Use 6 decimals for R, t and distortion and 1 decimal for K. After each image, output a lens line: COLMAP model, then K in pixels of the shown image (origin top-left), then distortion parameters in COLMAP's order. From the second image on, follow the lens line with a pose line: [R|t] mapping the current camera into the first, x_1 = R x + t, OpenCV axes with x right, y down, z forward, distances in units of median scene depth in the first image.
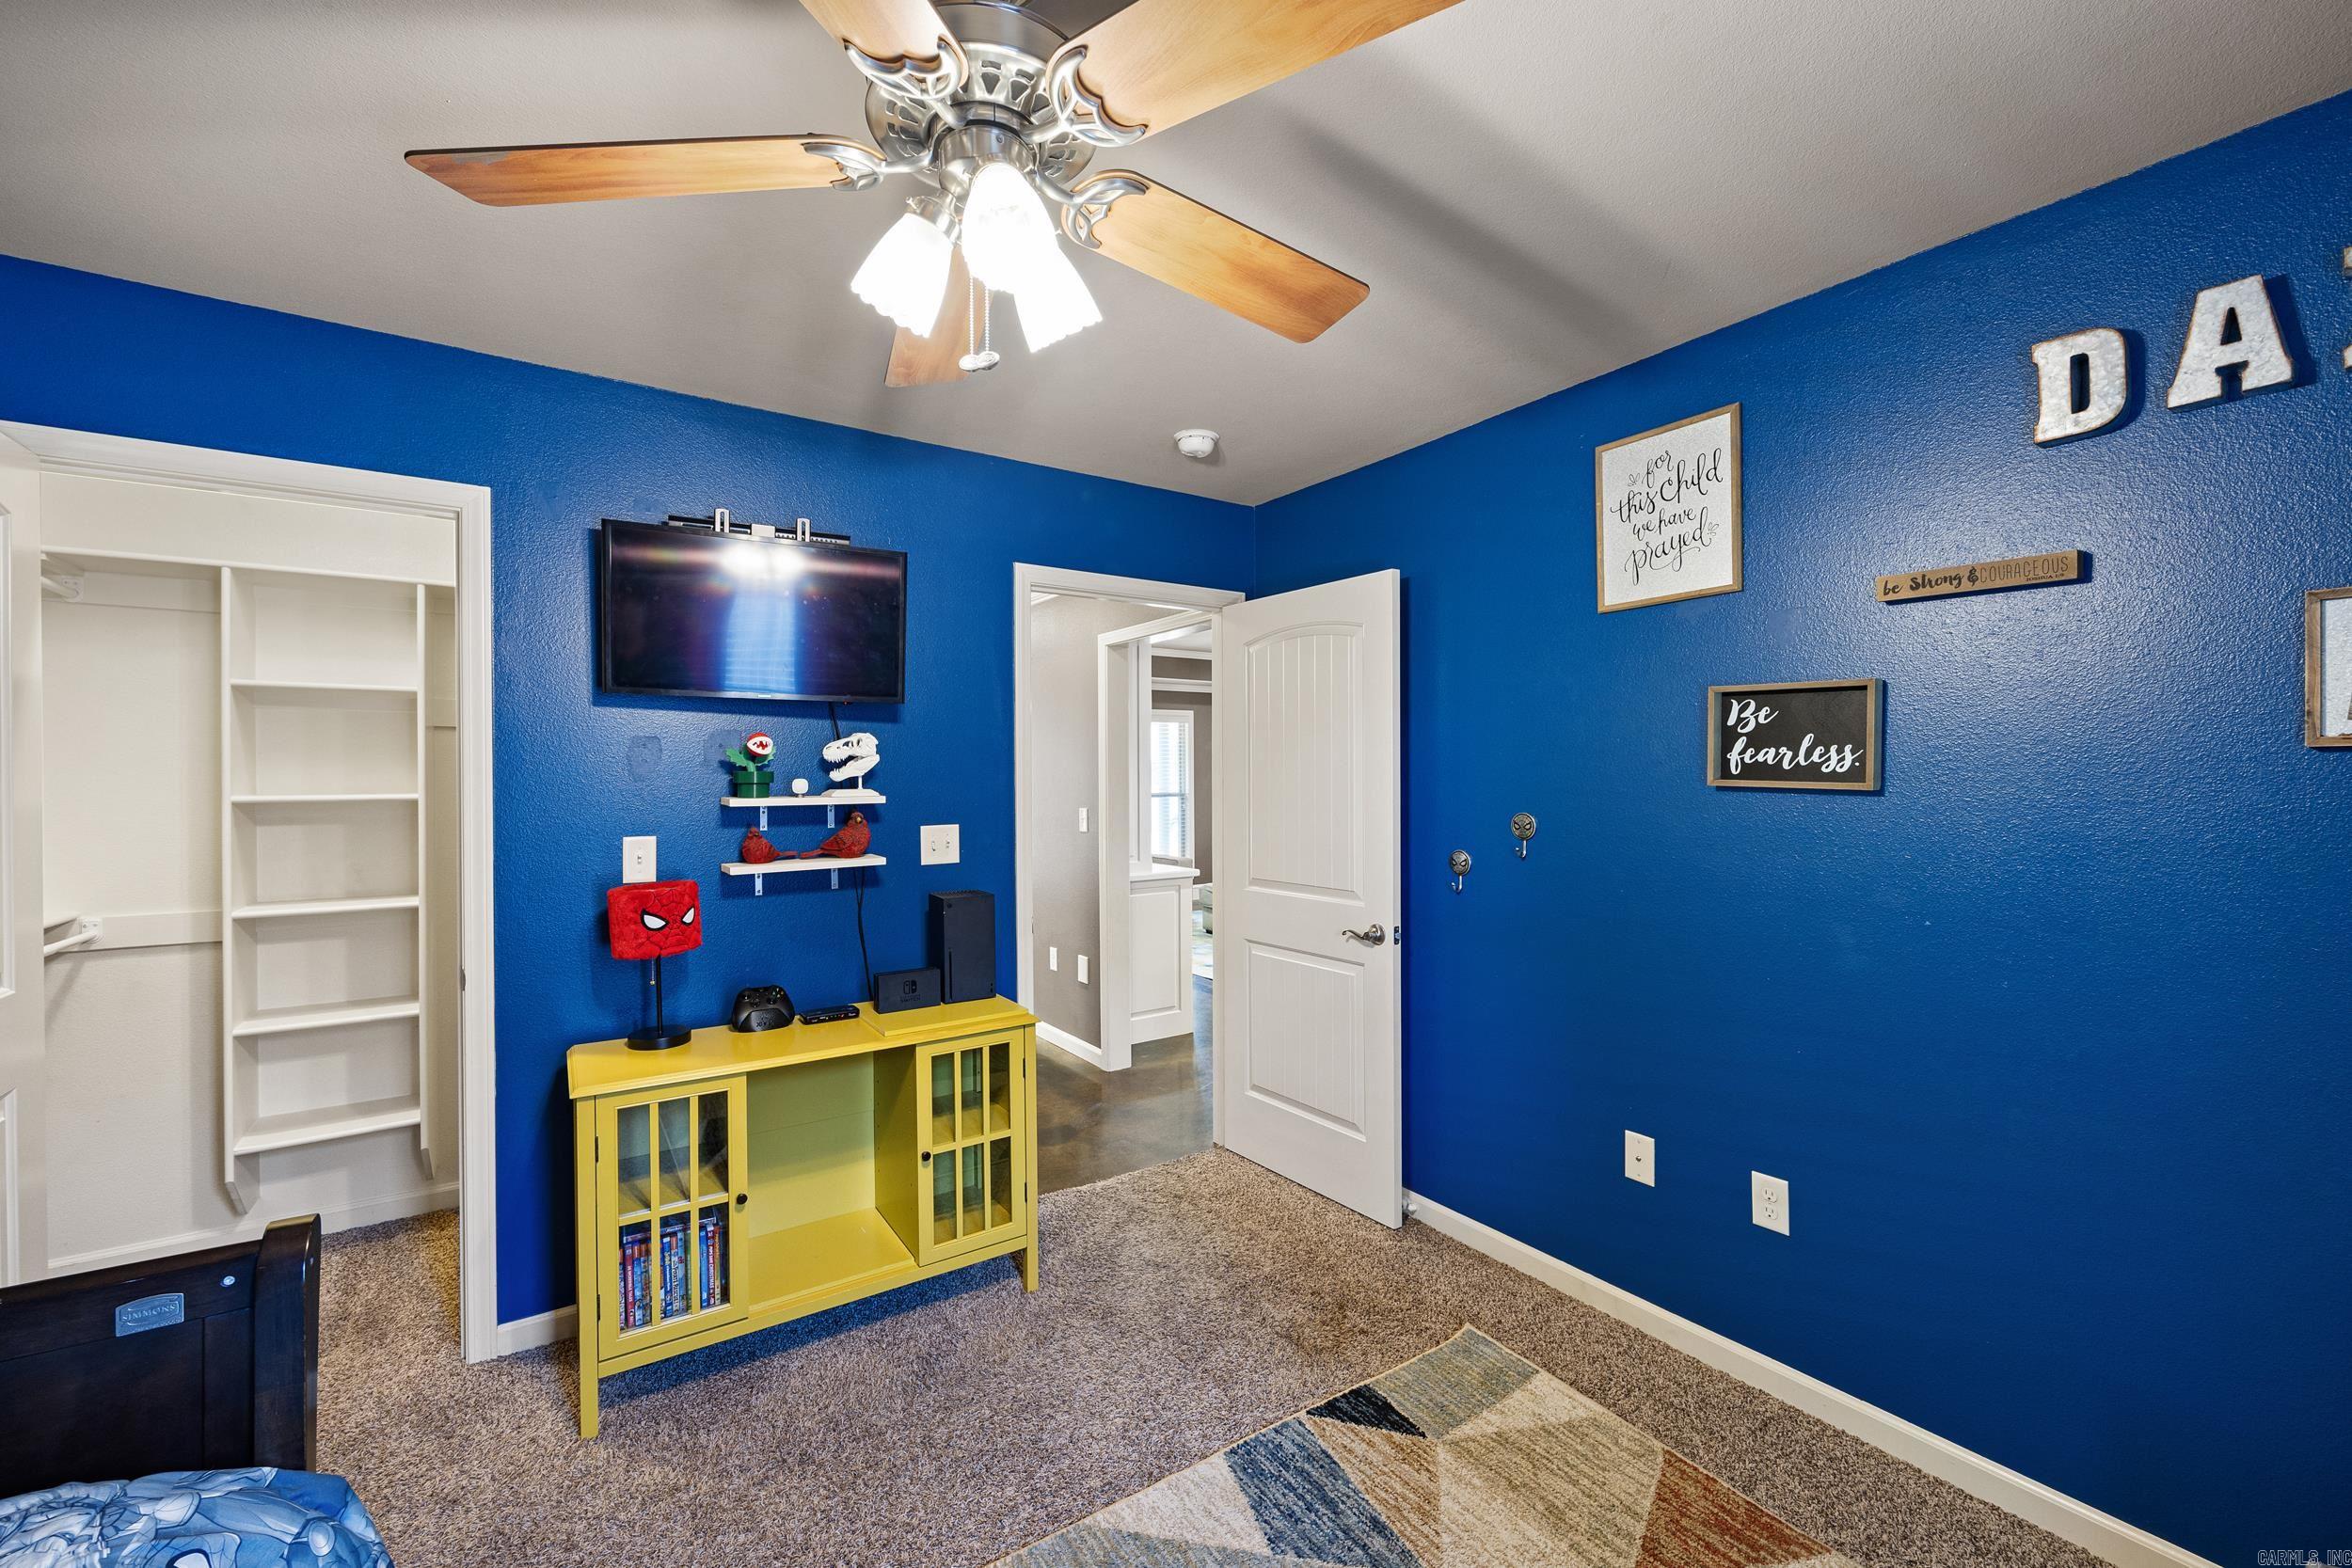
lens RADIAL K [[956.3, 0, 1193.4], [0, 956.3, 783.8], [0, 0, 1]] dist [-0.004445, -0.000233]
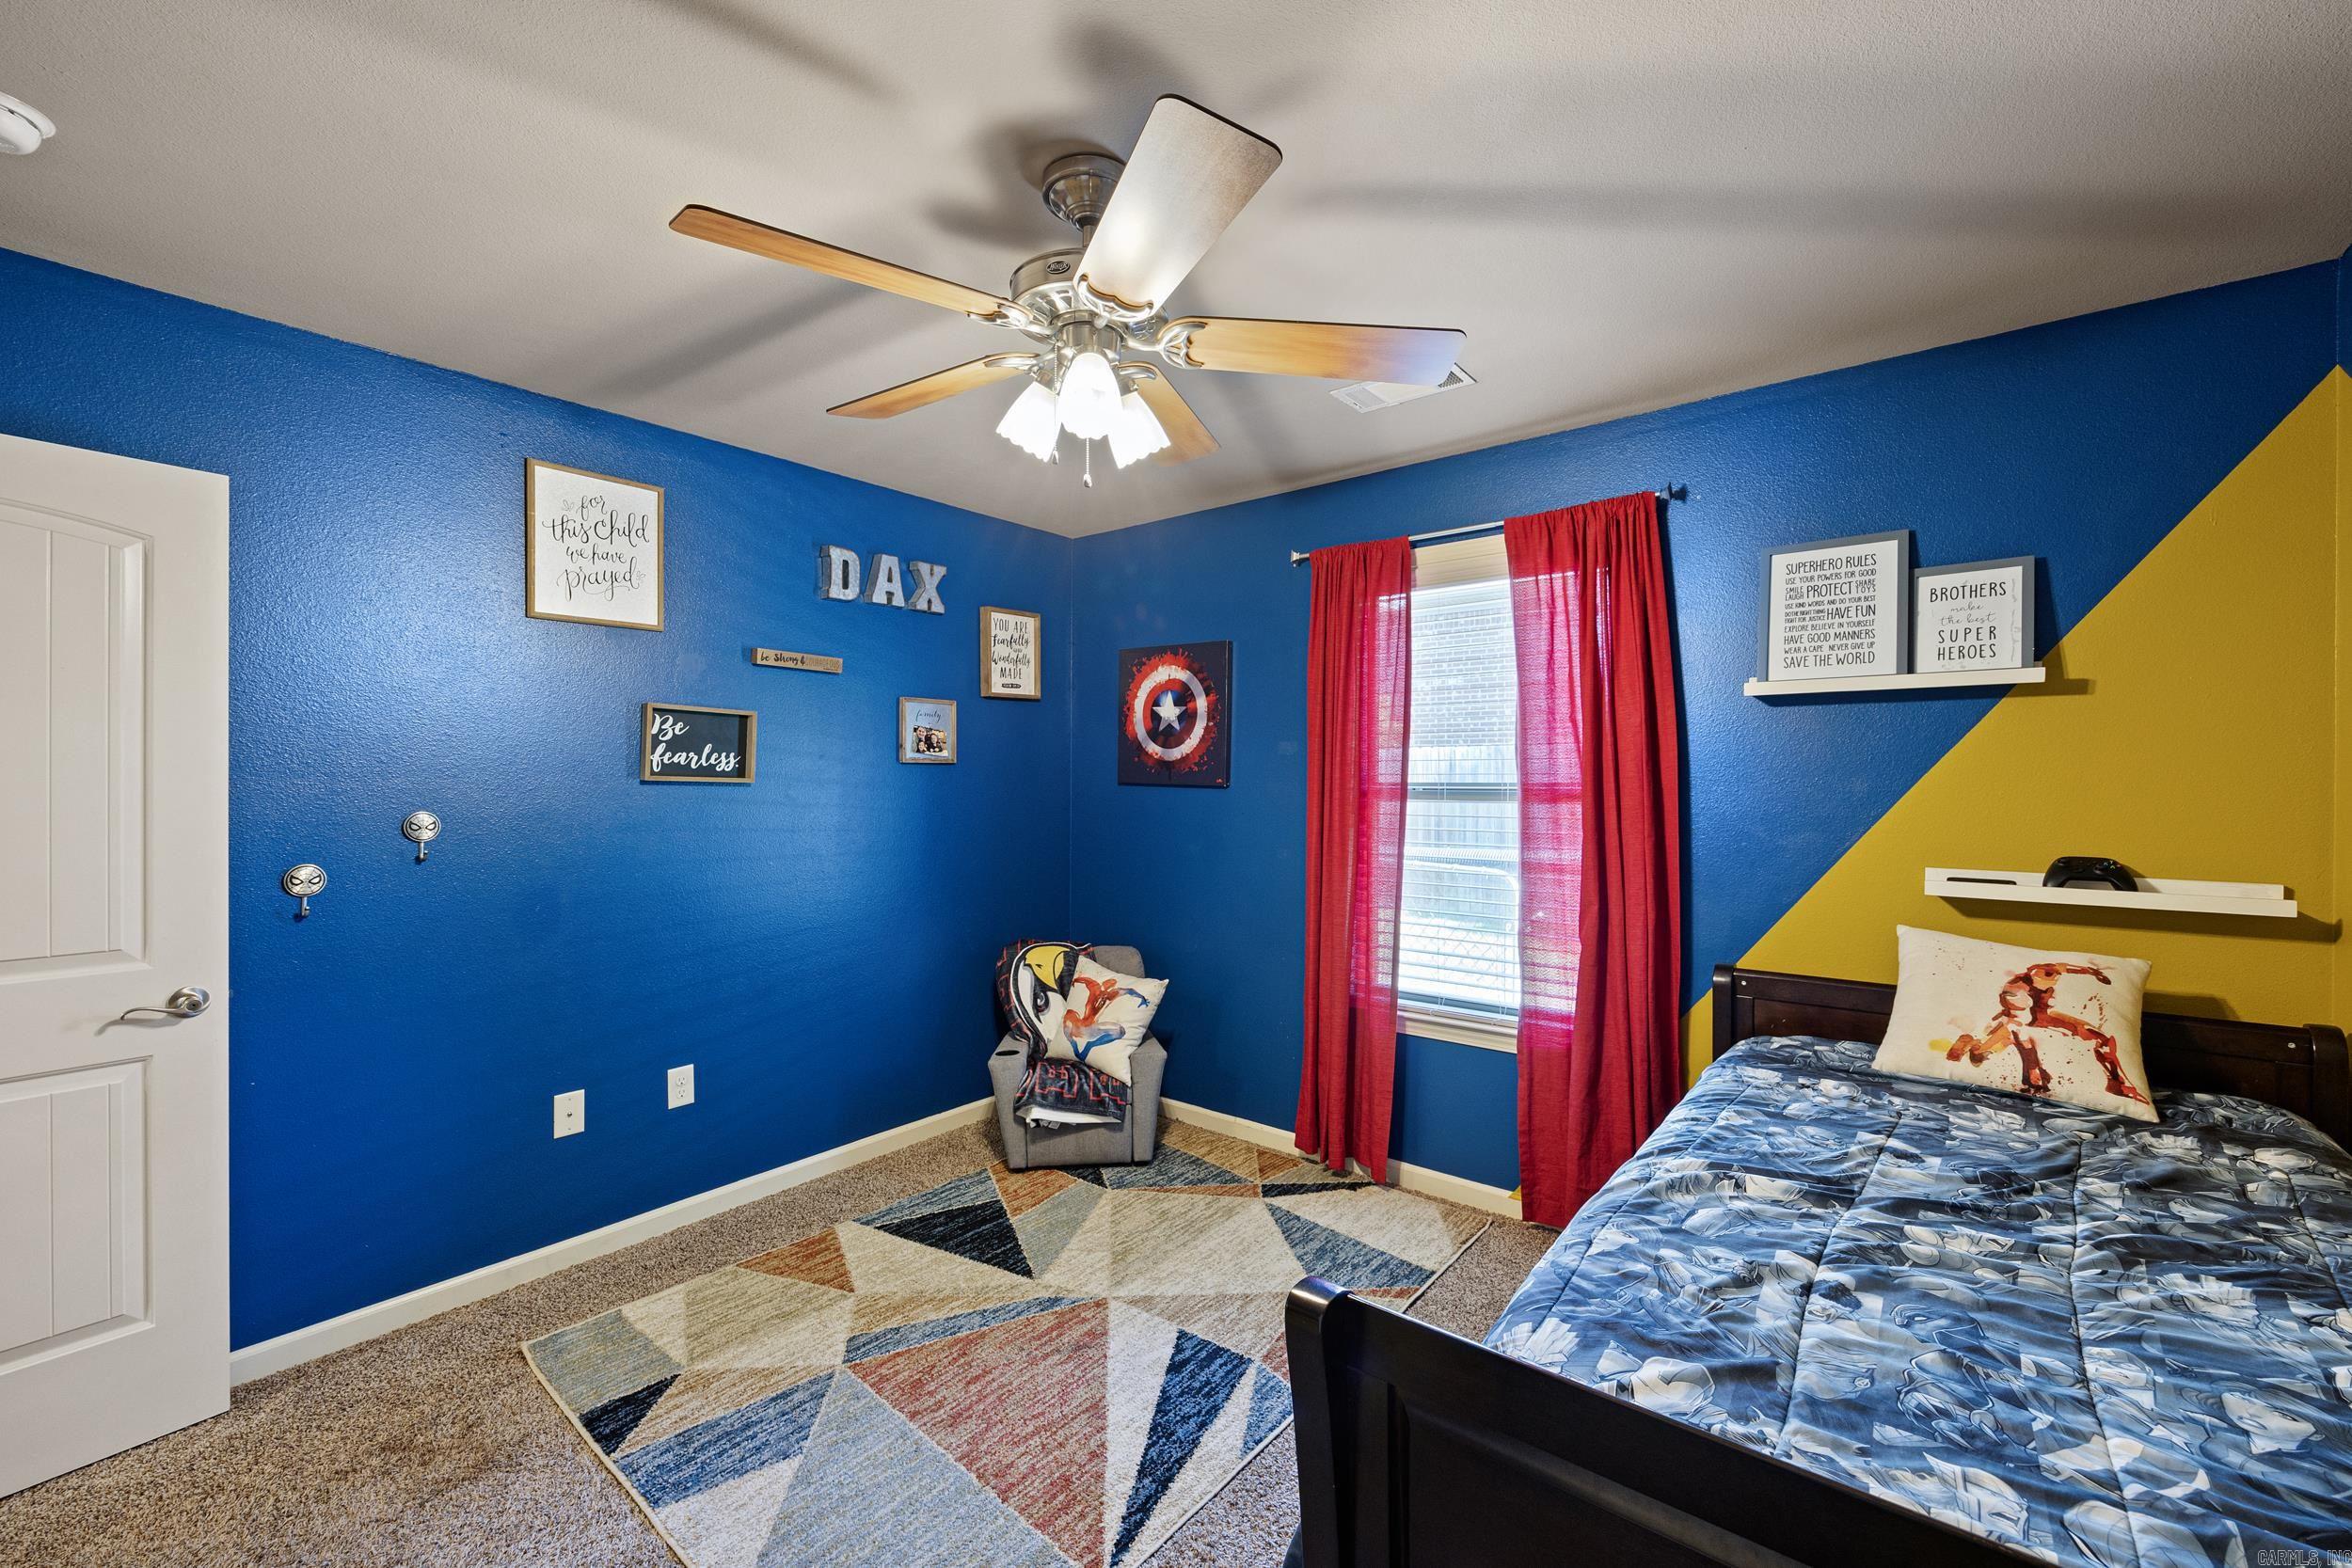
lens RADIAL K [[956.3, 0, 1193.4], [0, 956.3, 783.8], [0, 0, 1]] dist [-0.004445, -0.000233]
pose [[-0.308403, -0.005354, 0.951241, -0.911166], [0.003548, 0.999971, 0.006779, 0.000387], [-0.951249, 0.005466, -0.308375, 0.720314]]
